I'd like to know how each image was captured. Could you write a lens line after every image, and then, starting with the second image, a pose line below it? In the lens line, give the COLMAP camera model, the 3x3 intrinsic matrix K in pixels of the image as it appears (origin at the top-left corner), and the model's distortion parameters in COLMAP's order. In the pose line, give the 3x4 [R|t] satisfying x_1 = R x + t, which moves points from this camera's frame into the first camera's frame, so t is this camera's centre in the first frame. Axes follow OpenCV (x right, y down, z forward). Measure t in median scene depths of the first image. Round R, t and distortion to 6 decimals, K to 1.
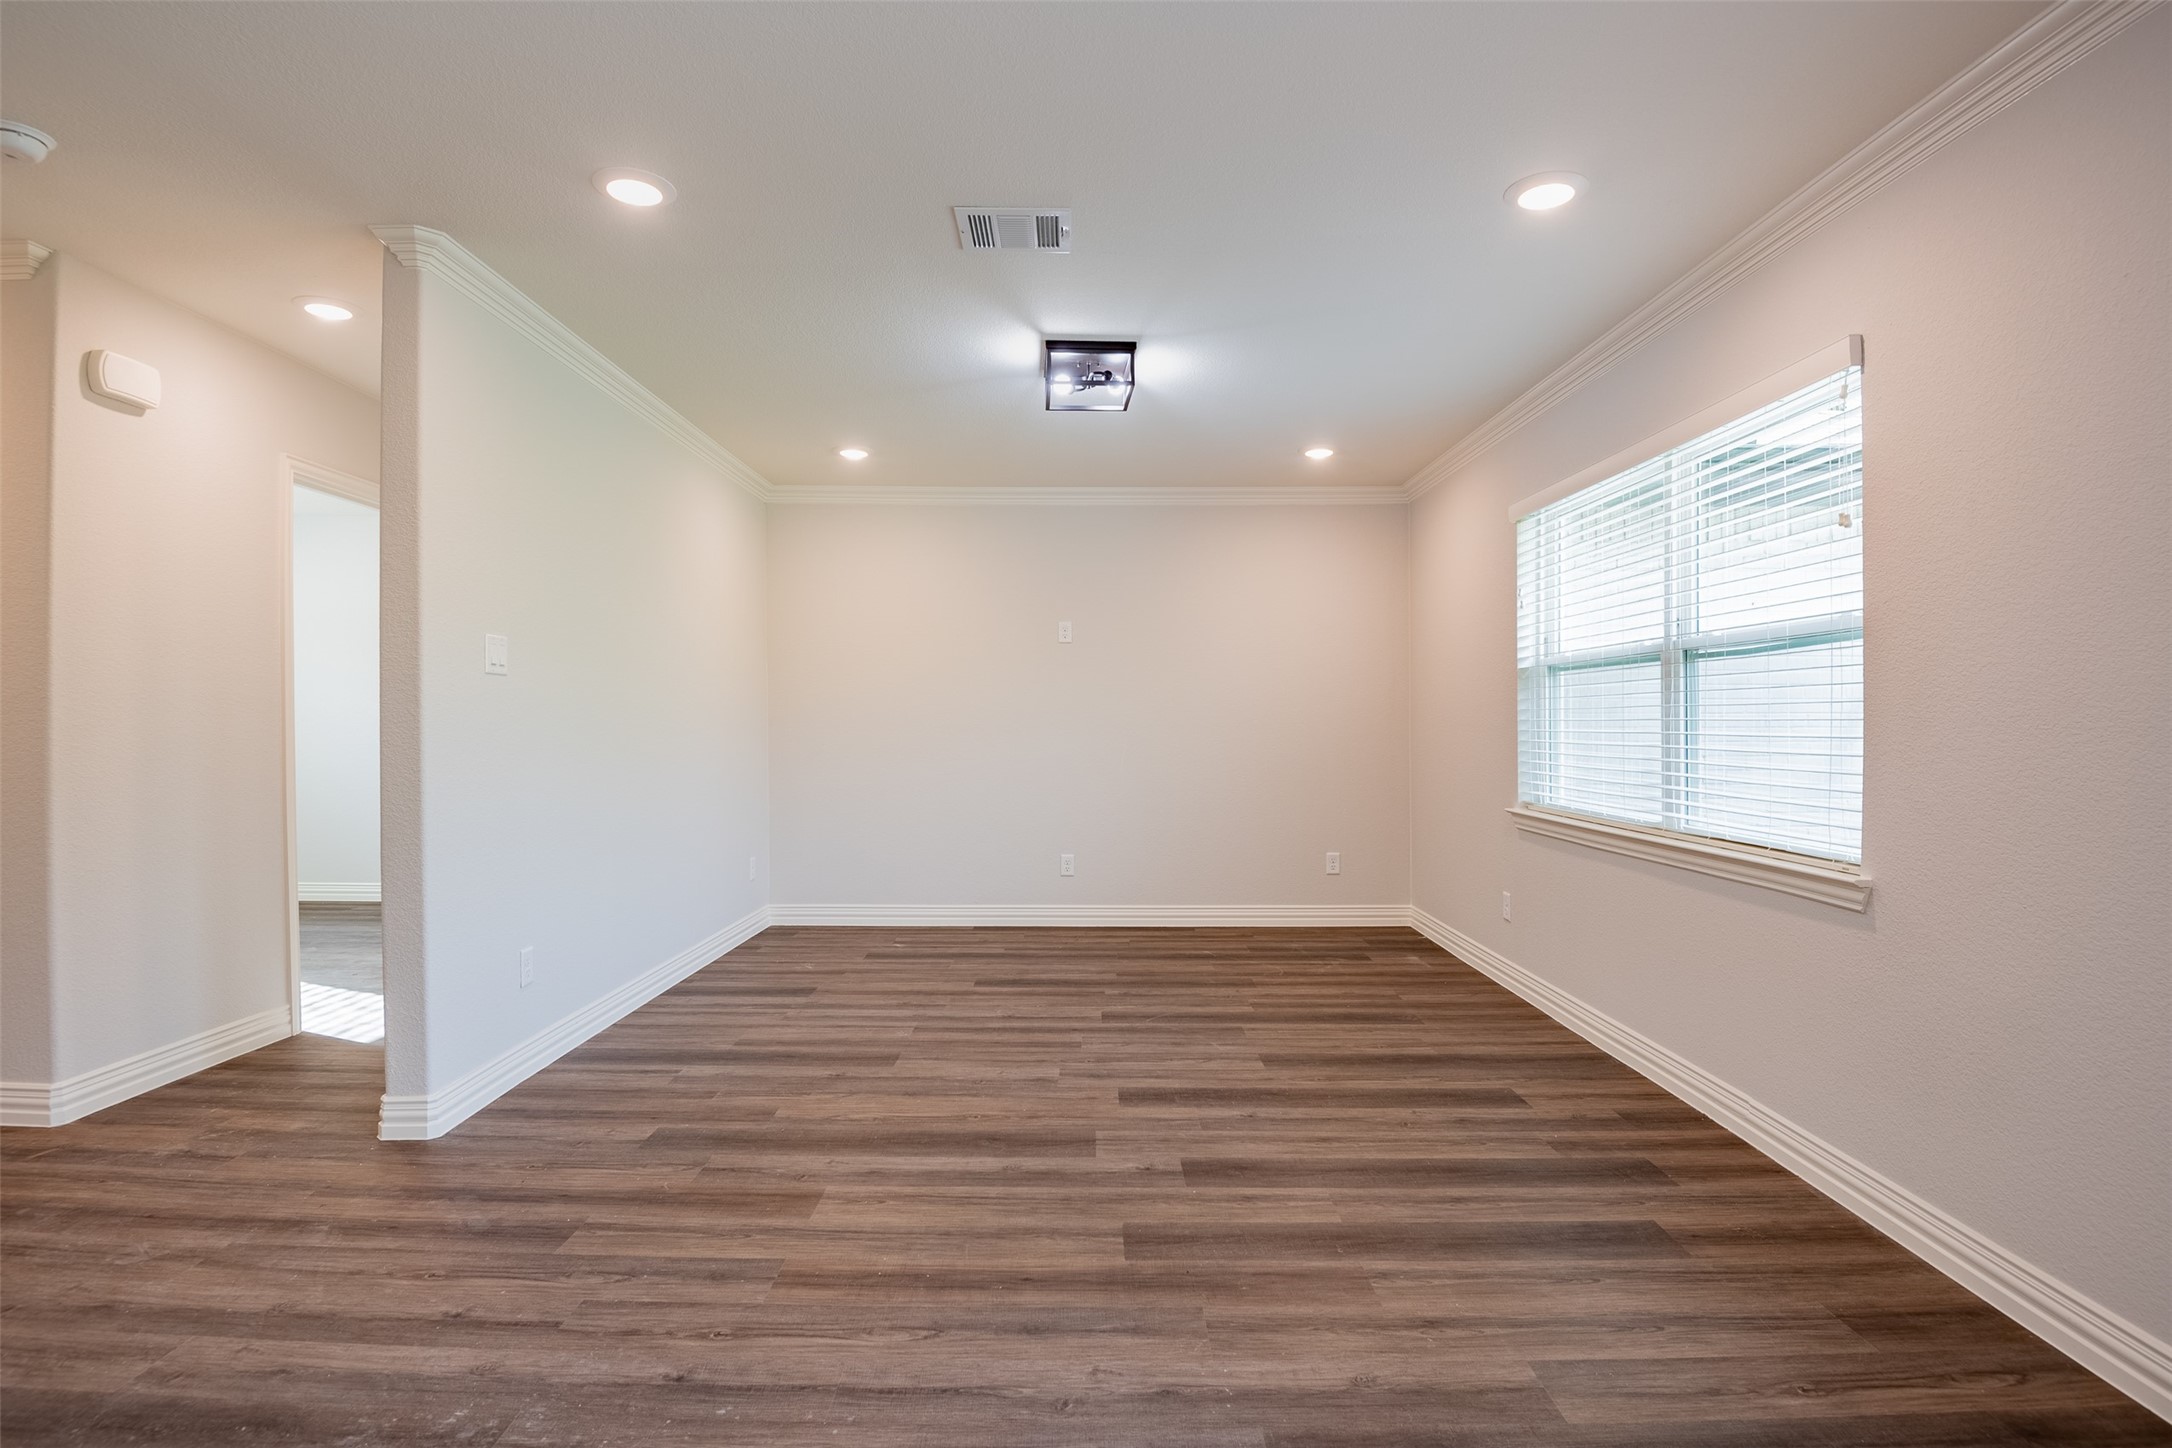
lens RADIAL K [[1053.3, 0, 1077.6], [0, 1053.3, 727.7], [0, 0, 1]] dist [0.002204, -0.019441]
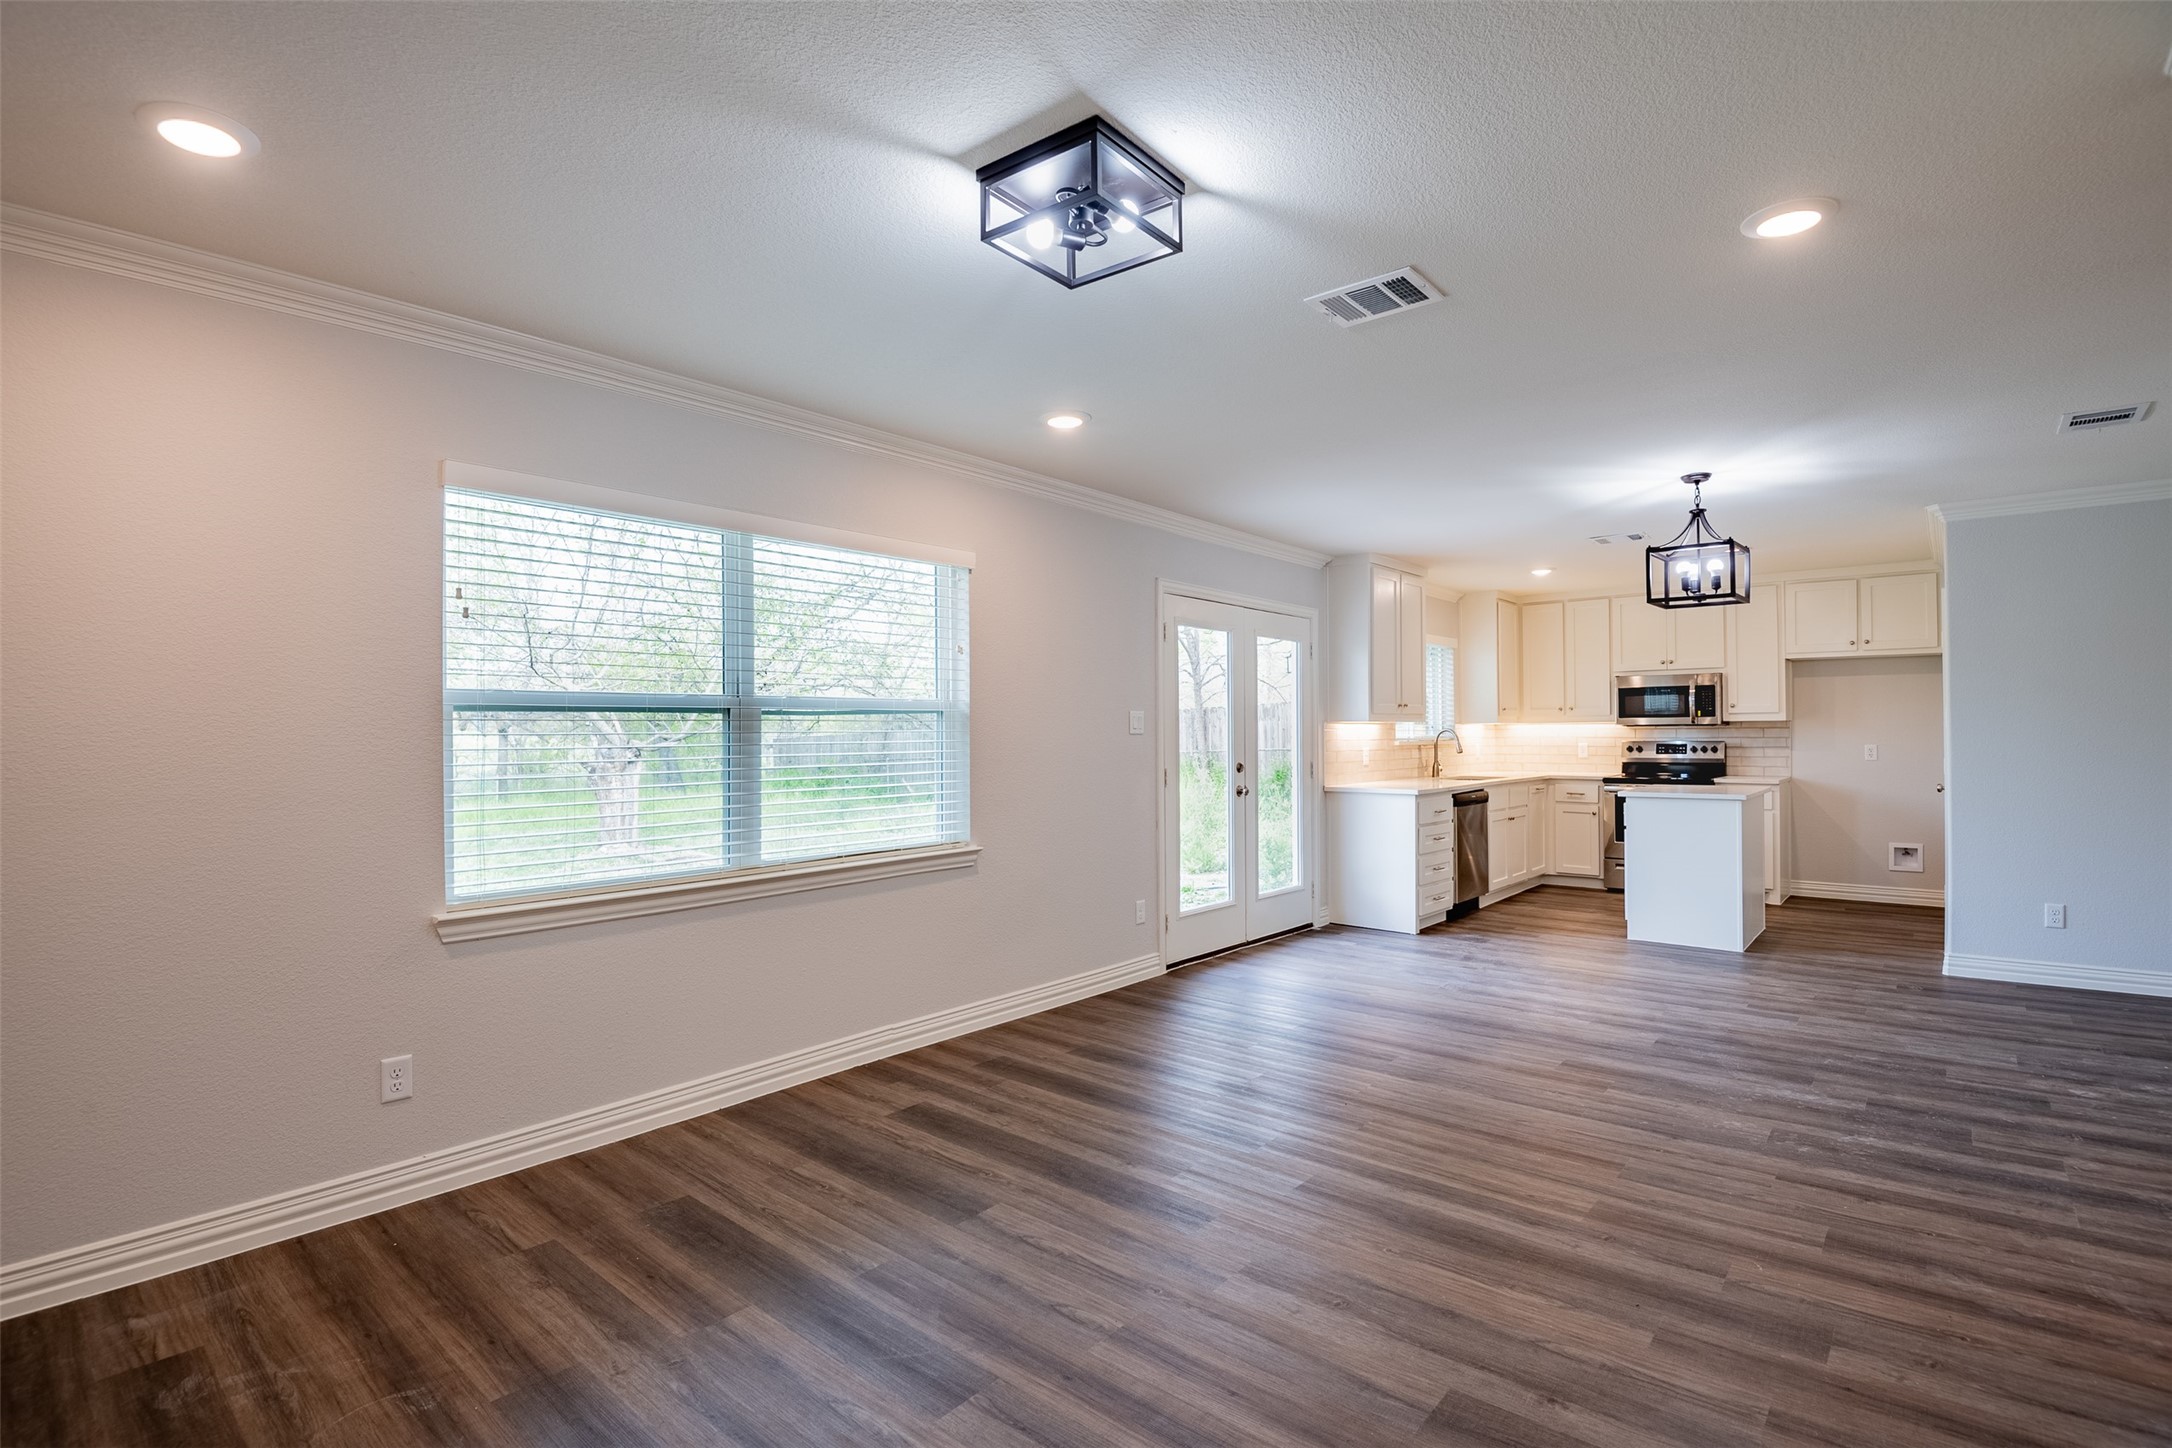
lens RADIAL K [[1014.3, 0, 1091.0], [0, 1014.3, 725.9], [0, 0, 1]] dist [0.005614, -0.019194]
pose [[-0.766250, 0.006388, 0.642511, -0.444722], [0.009886, 0.999949, 0.001849, -0.056287], [-0.642467, 0.007769, -0.766274, 1.796114]]
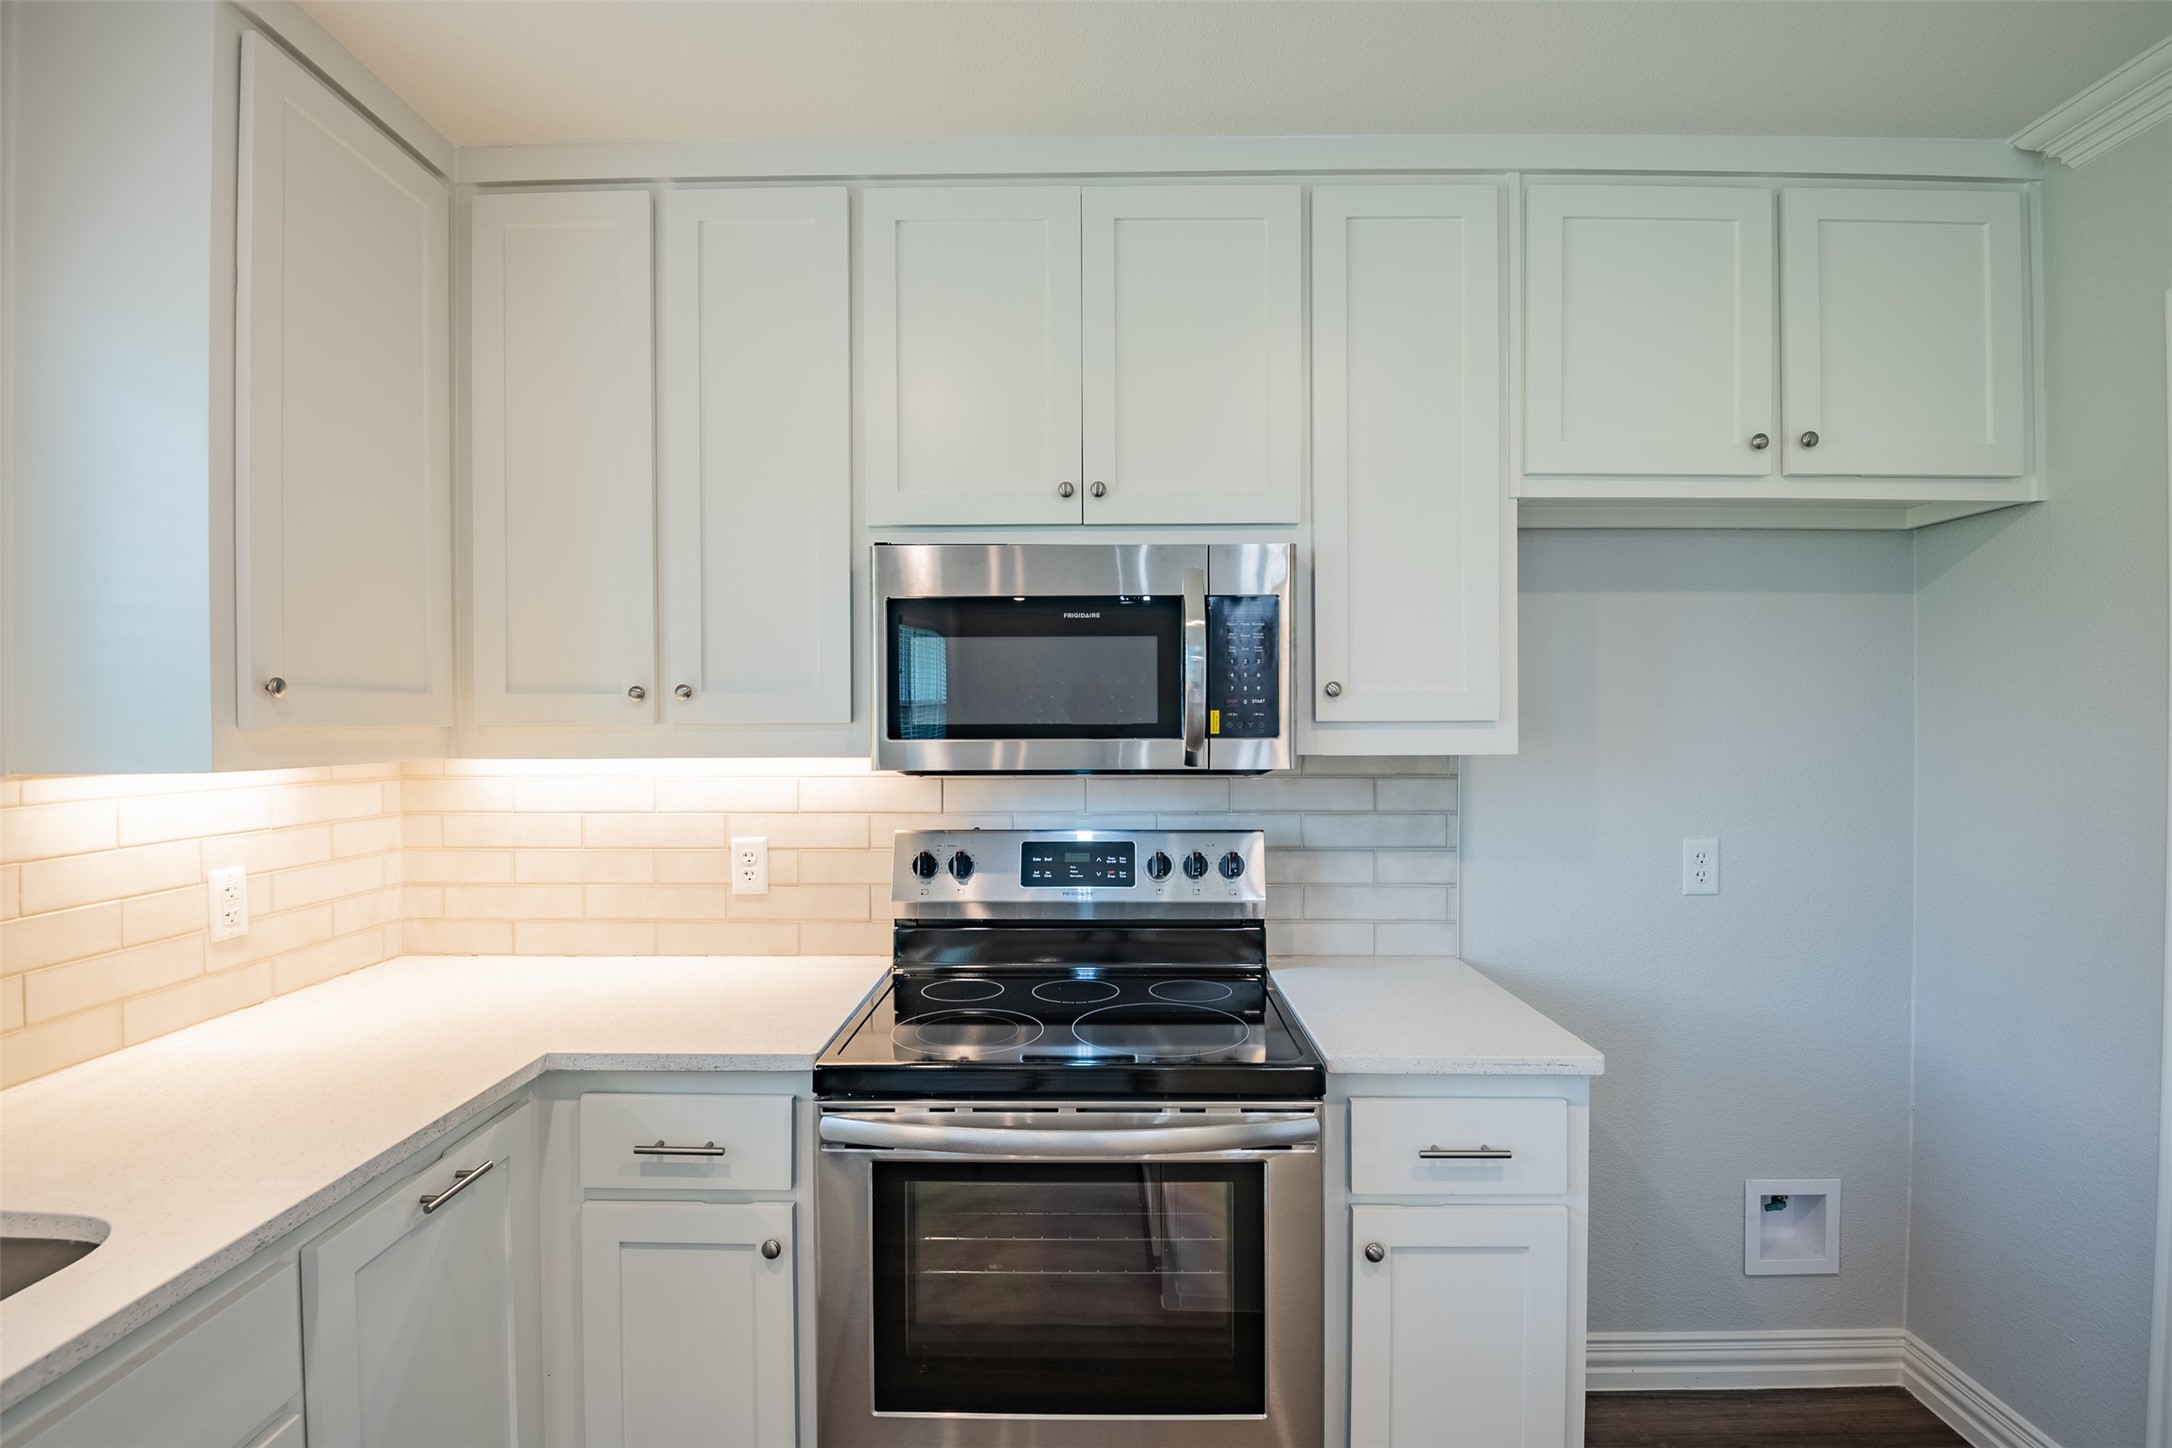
lens RADIAL K [[1053.3, 0, 1089.9], [0, 1053.3, 725.1], [0, 0, 1]] dist [0.002204, -0.019441]
pose [[-0.999996, -0.000732, -0.002689, 0.104691], [-0.000782, 0.999824, 0.018724, -0.077775], [0.002675, 0.018726, -0.999821, -0.597066]]
